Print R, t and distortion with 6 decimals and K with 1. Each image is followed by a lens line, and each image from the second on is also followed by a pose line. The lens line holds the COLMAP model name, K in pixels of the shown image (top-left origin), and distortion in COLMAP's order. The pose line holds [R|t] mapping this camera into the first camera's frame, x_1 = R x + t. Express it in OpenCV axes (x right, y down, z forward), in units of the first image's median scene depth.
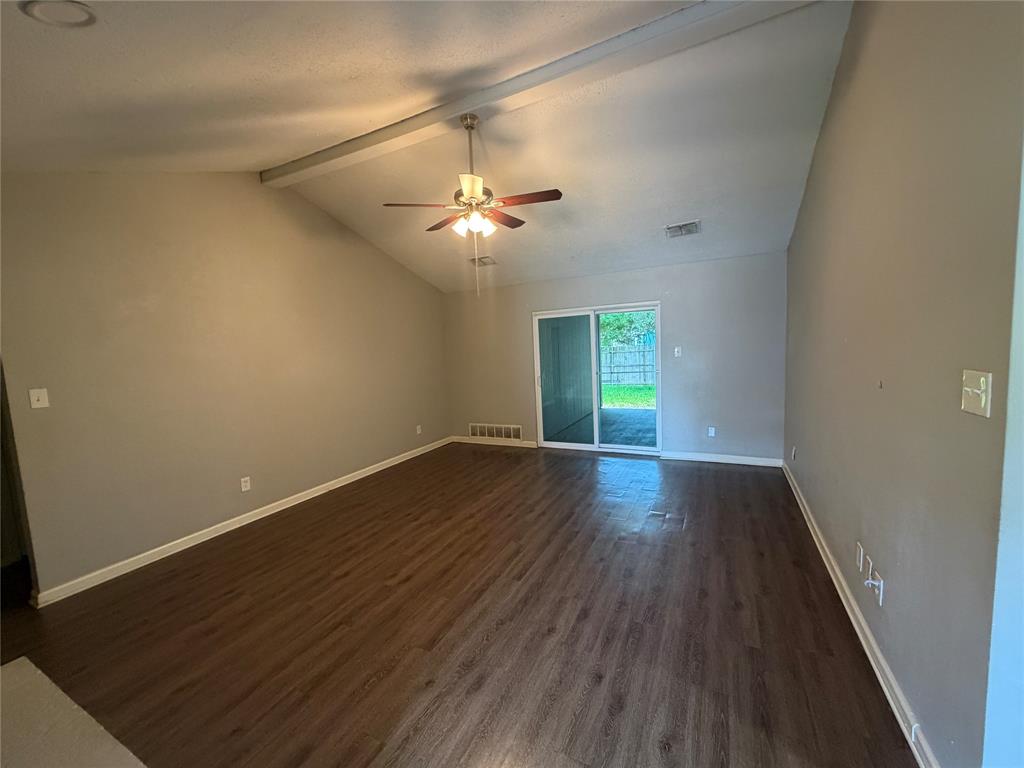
lens RADIAL K [[406.7, 0, 512.0], [0, 406.7, 384.0], [0, 0, 1]] dist [0.001075, 0.000012]
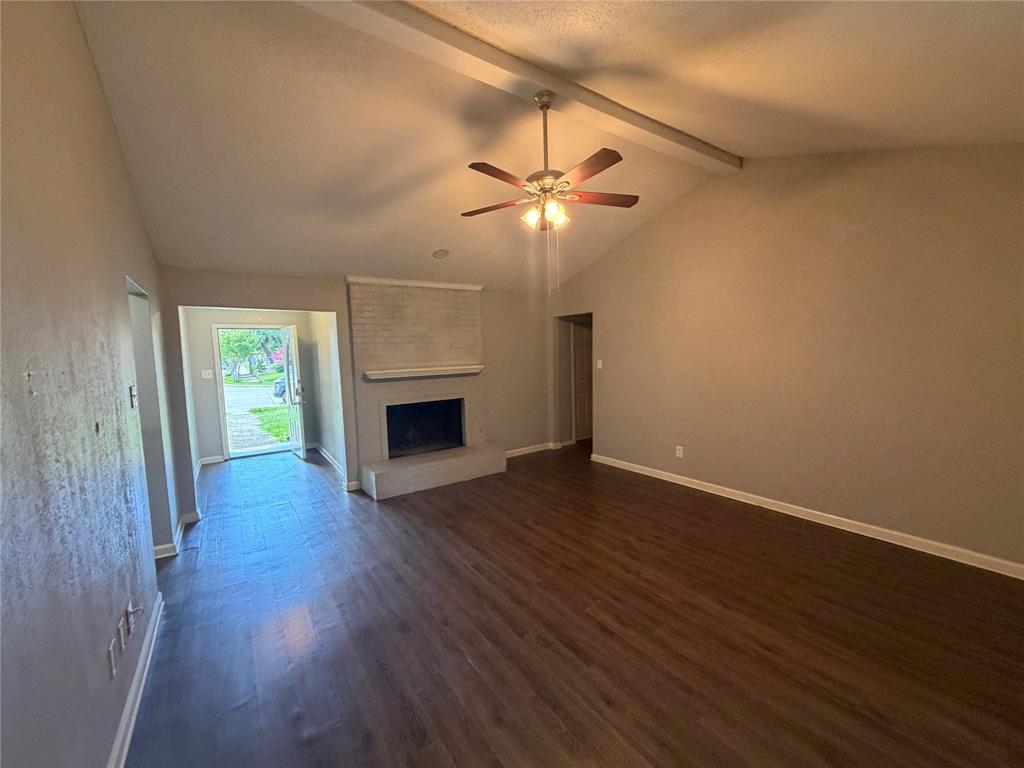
lens RADIAL K [[406.7, 0, 512.0], [0, 406.7, 384.0], [0, 0, 1]] dist [0.001075, 0.000012]
pose [[-0.467909, 0.136546, -0.873165, 0.655370], [-0.032934, 0.984612, 0.171623, -0.155475], [0.883163, 0.109061, -0.456212, 1.161337]]
